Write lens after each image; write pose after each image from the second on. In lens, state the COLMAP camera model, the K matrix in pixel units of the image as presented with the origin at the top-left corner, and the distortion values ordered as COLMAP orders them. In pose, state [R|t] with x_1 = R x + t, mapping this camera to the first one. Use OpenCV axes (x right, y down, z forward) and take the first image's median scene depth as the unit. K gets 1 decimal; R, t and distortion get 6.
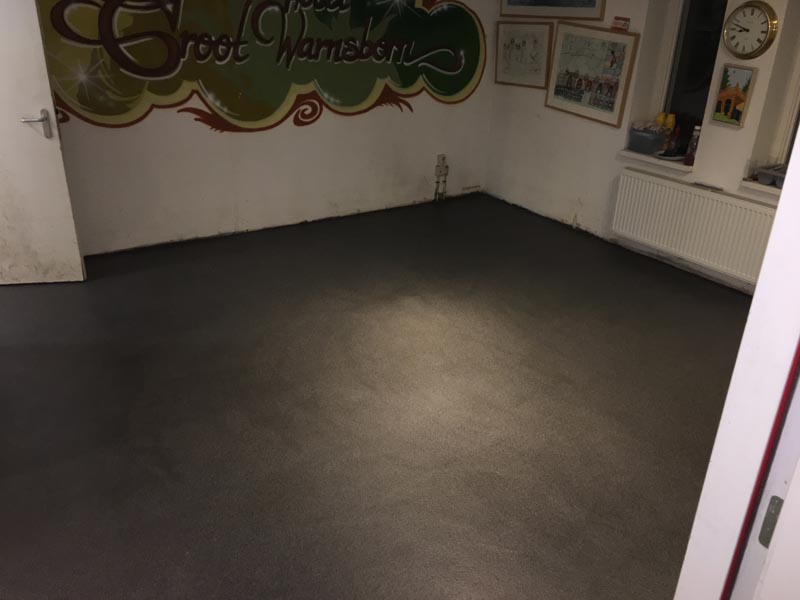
lens RADIAL K [[684.0, 0, 397.6], [0, 684.0, 301.6], [0, 0, 1]] dist [0.083729, -0.103299]
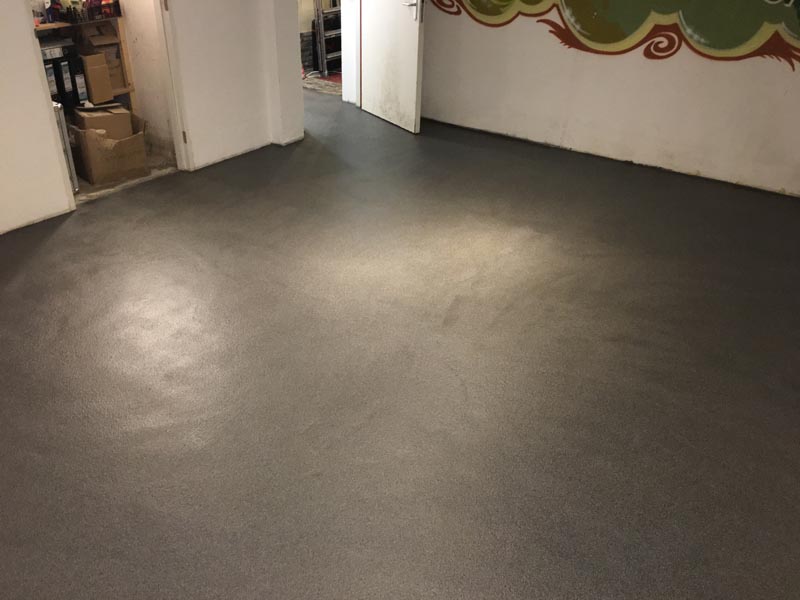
lens RADIAL K [[684.0, 0, 393.6], [0, 684.0, 302.3], [0, 0, 1]] dist [0.083729, -0.103299]
pose [[0.370055, 0.454351, -0.810324, 0.669036], [-0.402410, 0.864563, 0.300992, -0.113632], [0.837332, 0.214699, 0.502771, 0.303745]]
